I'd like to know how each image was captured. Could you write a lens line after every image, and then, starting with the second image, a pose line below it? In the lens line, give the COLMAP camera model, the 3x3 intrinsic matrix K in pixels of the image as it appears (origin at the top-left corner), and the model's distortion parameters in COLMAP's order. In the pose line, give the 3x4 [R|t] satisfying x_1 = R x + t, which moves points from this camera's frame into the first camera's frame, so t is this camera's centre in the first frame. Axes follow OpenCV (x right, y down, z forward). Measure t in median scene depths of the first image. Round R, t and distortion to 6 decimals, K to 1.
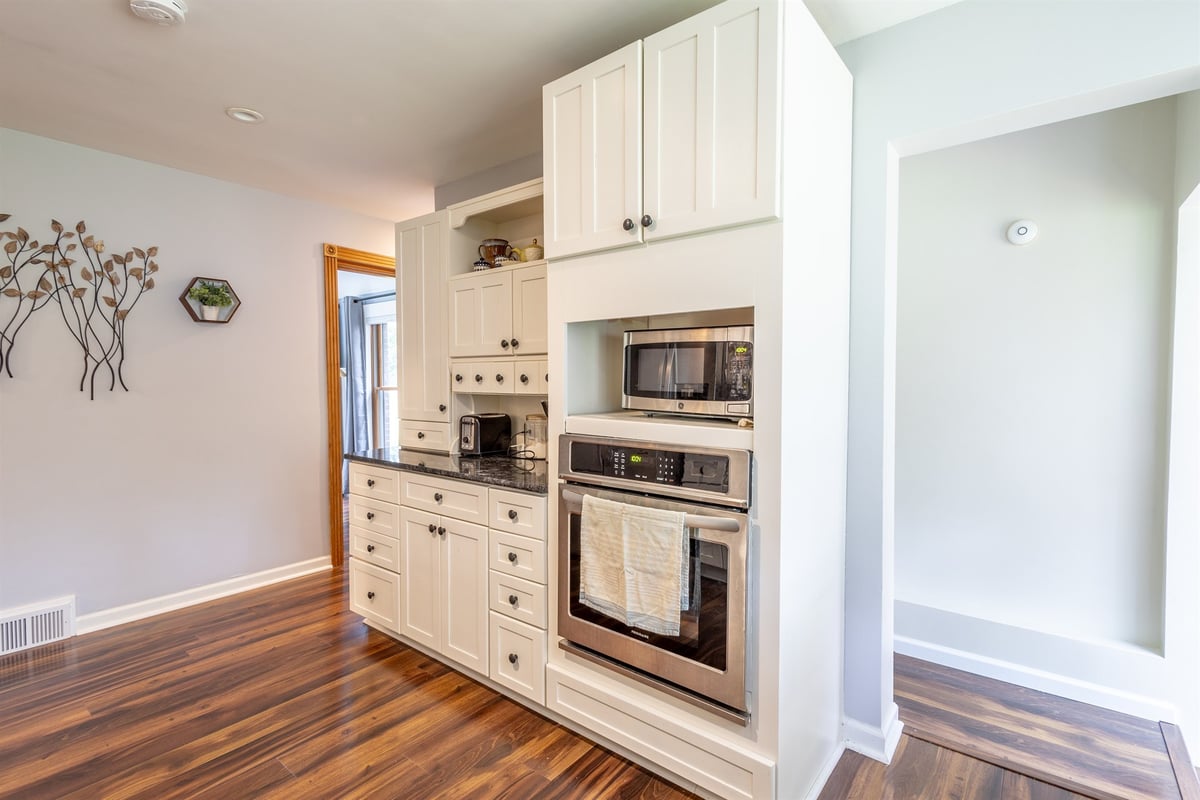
lens RADIAL K [[532.3, 0, 625.3], [0, 532.3, 398.2], [0, 0, 1]] dist [0.006887, -0.000886]
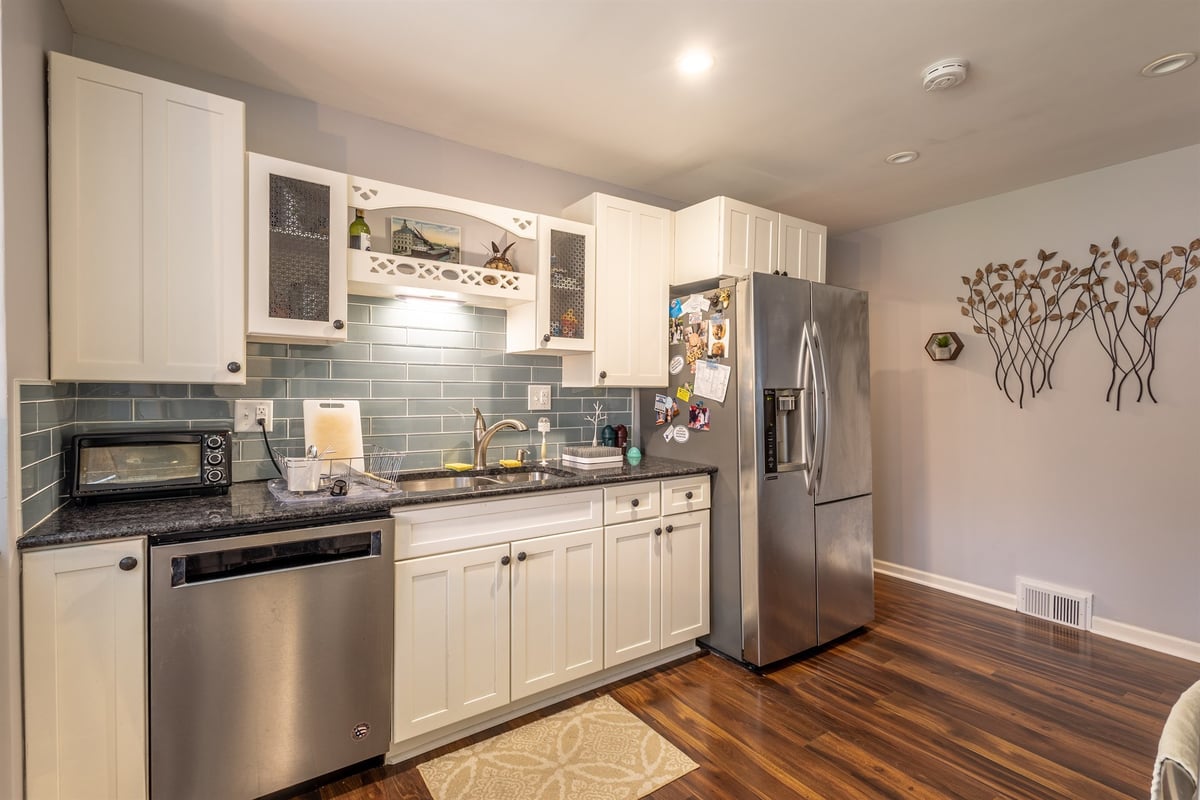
lens RADIAL K [[532.3, 0, 587.6], [0, 532.3, 394.3], [0, 0, 1]] dist [0.006887, -0.000886]
pose [[-0.294101, 0.006428, -0.955753, 0.284209], [-0.035868, 0.999199, 0.017757, -0.009650], [0.955101, 0.039503, -0.293634, 0.354298]]
